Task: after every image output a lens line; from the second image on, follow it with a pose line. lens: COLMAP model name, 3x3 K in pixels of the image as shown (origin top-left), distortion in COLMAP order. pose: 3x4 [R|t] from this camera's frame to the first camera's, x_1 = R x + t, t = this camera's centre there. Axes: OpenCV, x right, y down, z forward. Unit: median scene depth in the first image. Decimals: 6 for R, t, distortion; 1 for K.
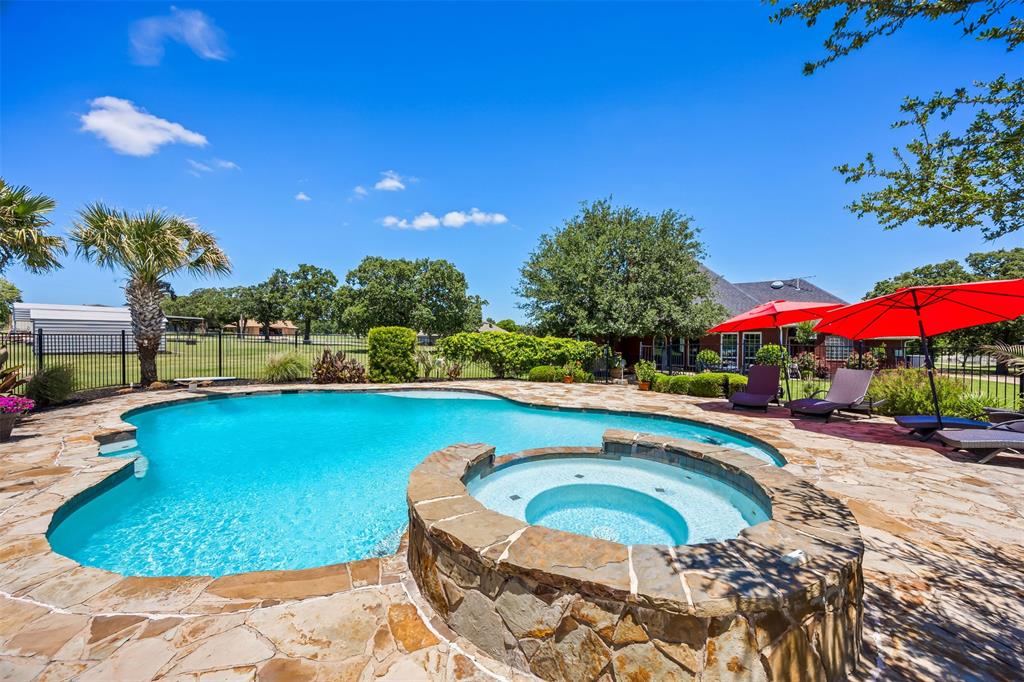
lens RADIAL K [[398.7, 0, 513.4], [0, 398.7, 334.9], [0, 0, 1]] dist [0.003322, -0.002518]
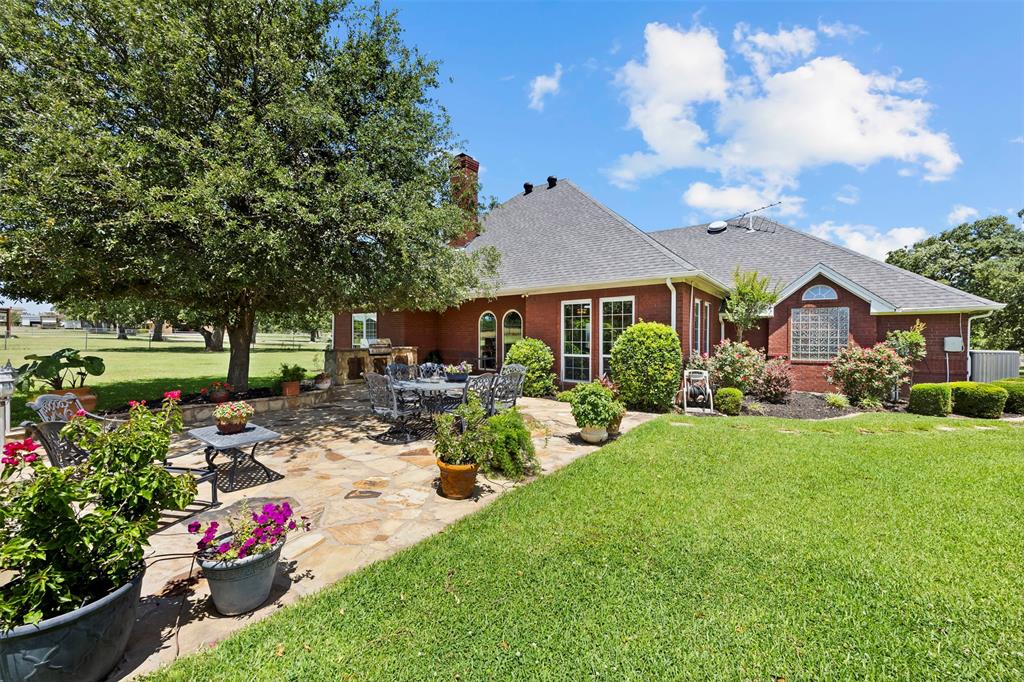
lens RADIAL K [[398.7, 0, 515.1], [0, 398.7, 337.5], [0, 0, 1]] dist [0.003322, -0.002518]
pose [[0.999990, -0.001507, -0.004098, 0.493046], [0.001536, 0.999973, 0.007174, 0.034402], [0.004087, -0.007180, 0.999966, 0.567959]]
